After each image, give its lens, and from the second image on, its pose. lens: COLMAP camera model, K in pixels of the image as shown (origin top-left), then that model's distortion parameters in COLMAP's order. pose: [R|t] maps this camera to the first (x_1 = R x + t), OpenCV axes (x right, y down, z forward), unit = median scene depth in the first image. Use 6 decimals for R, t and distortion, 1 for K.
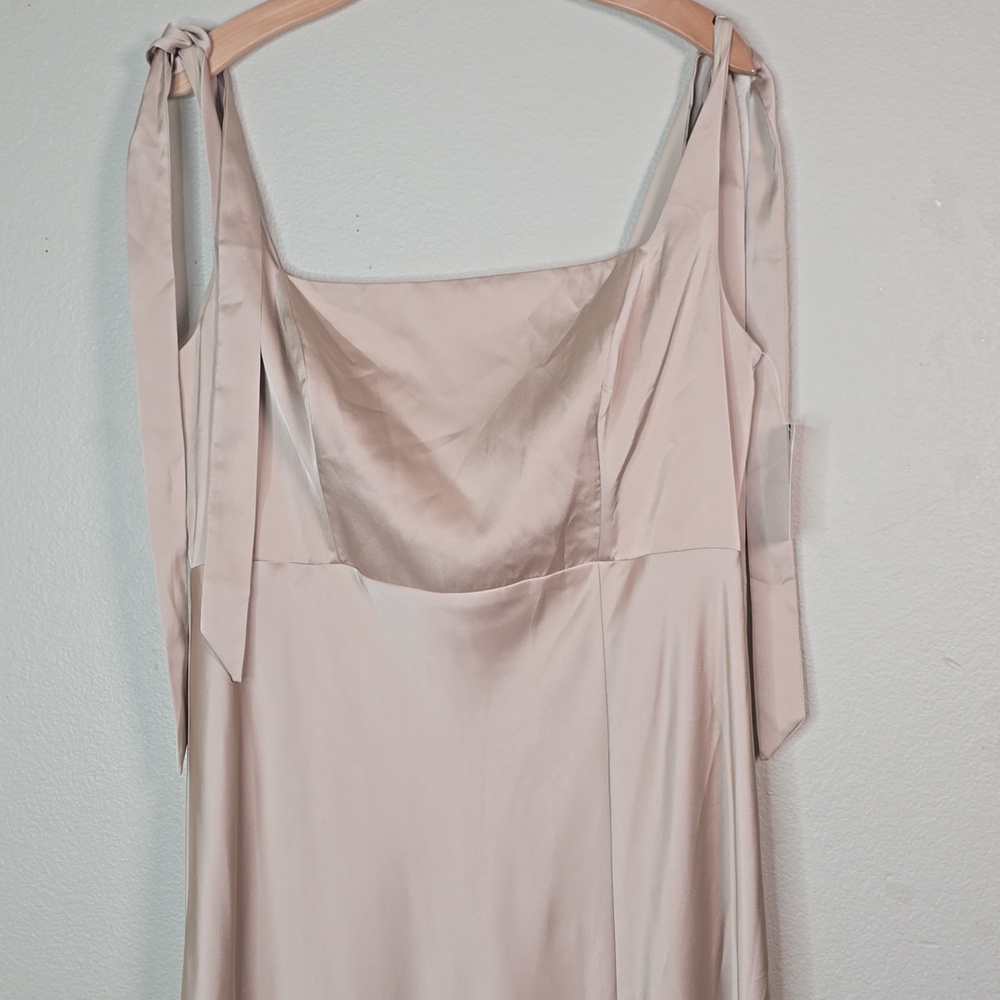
lens RADIAL K [[1479.3, 0, 500.5], [0, 1479.3, 549.9], [0, 0, 1]] dist [0.056623, -0.040718]
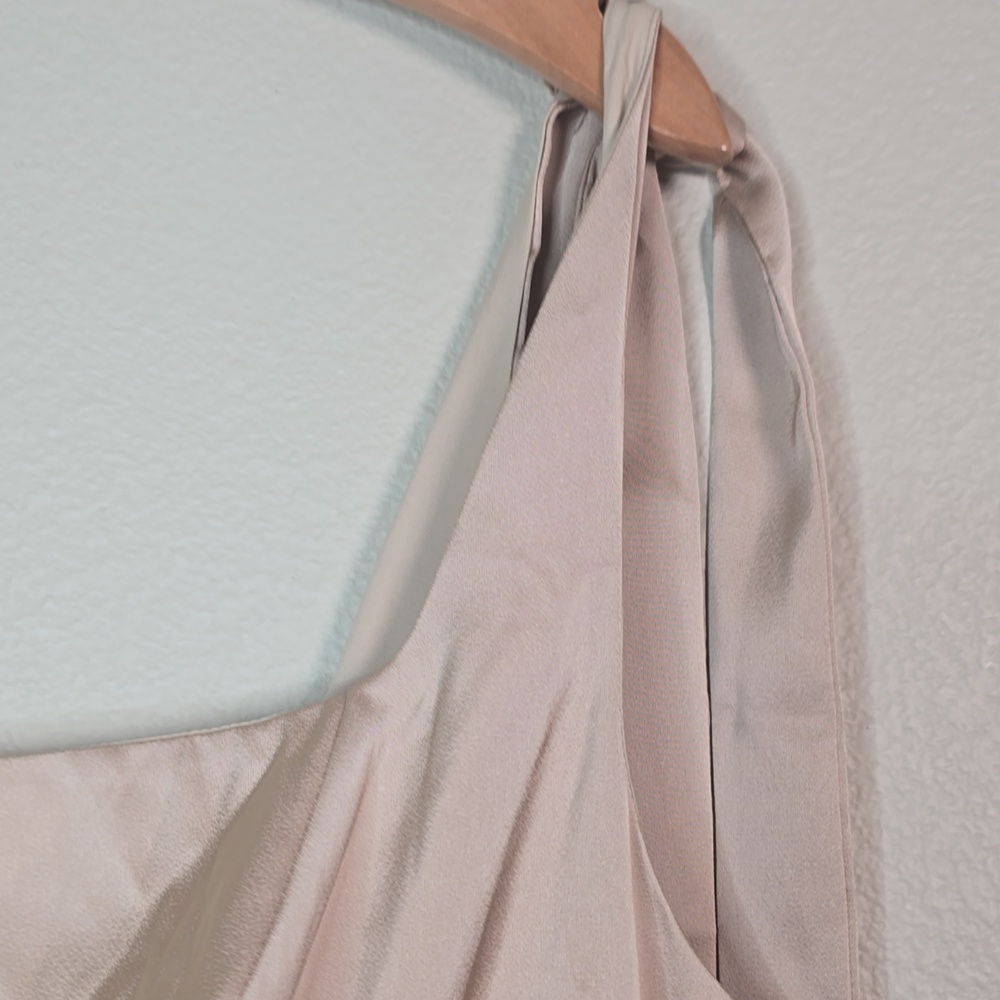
lens RADIAL K [[1399.3, 0, 504.9], [0, 1399.3, 516.8], [0, 0, 1]] dist [0.098503, -0.213400]
pose [[0.998465, 0.018094, 0.052338, 0.105873], [-0.007430, 0.980338, -0.197188, -0.180371], [-0.054877, 0.196496, 0.978968, 0.708587]]
